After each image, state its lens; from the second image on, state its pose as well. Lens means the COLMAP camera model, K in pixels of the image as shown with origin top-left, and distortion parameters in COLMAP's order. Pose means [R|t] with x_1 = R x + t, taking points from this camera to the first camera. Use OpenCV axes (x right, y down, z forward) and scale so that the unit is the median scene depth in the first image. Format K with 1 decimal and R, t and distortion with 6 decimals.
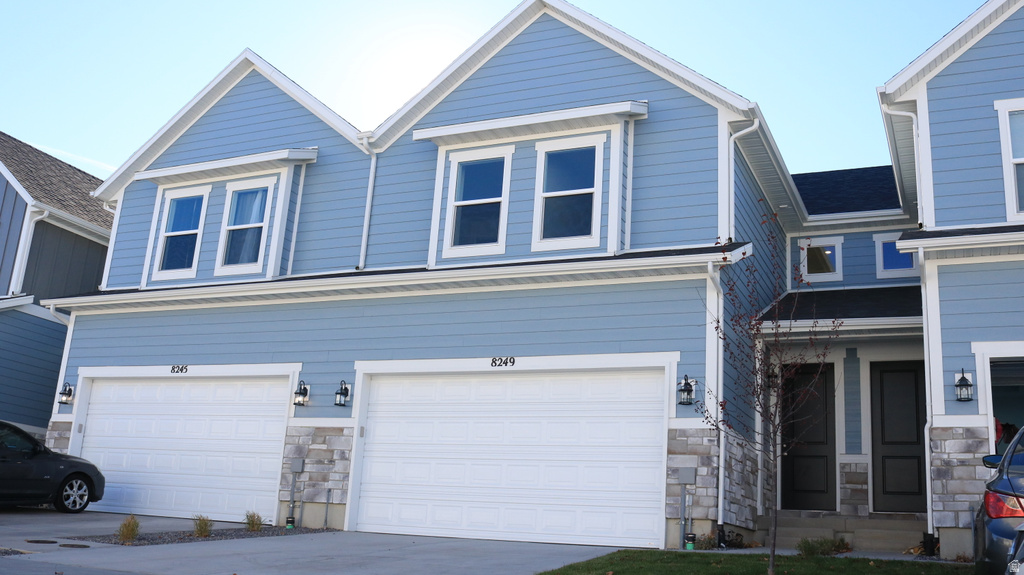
lens RADIAL K [[974.1, 0, 511.5], [0, 974.1, 293.6], [0, 0, 1]] dist [0.047236, 0.000000]
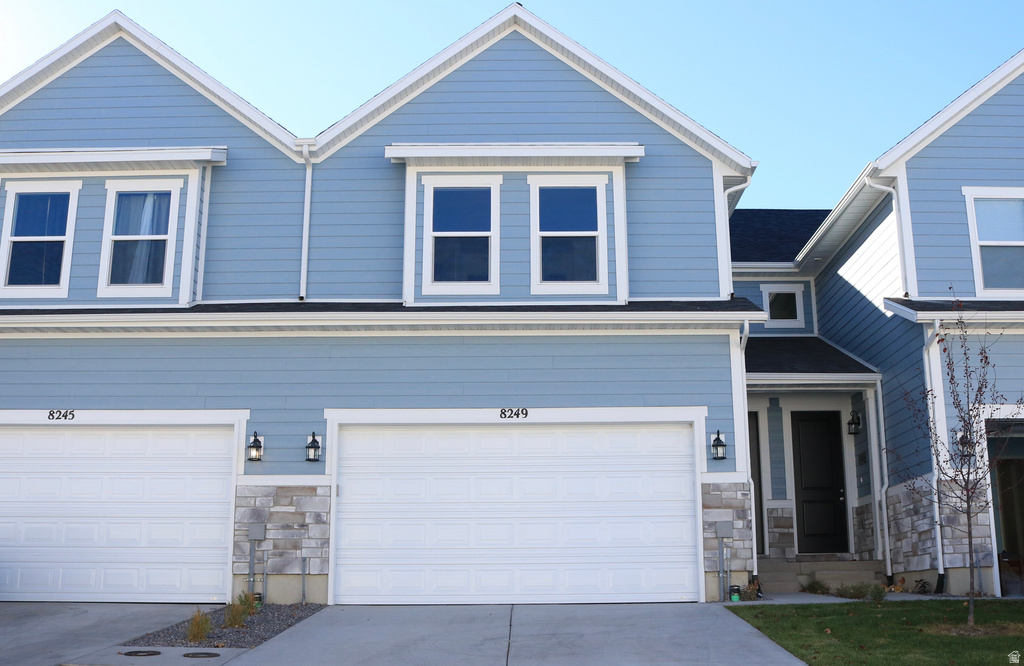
lens RADIAL K [[1154.0, 0, 513.3], [0, 1154.0, 326.5], [0, 0, 1]] dist [0.037657, 0.000000]
pose [[0.910610, 0.035162, 0.411769, -0.438707], [-0.045936, 0.998811, 0.016296, -0.028876], [-0.410707, -0.033754, 0.911143, -0.001288]]
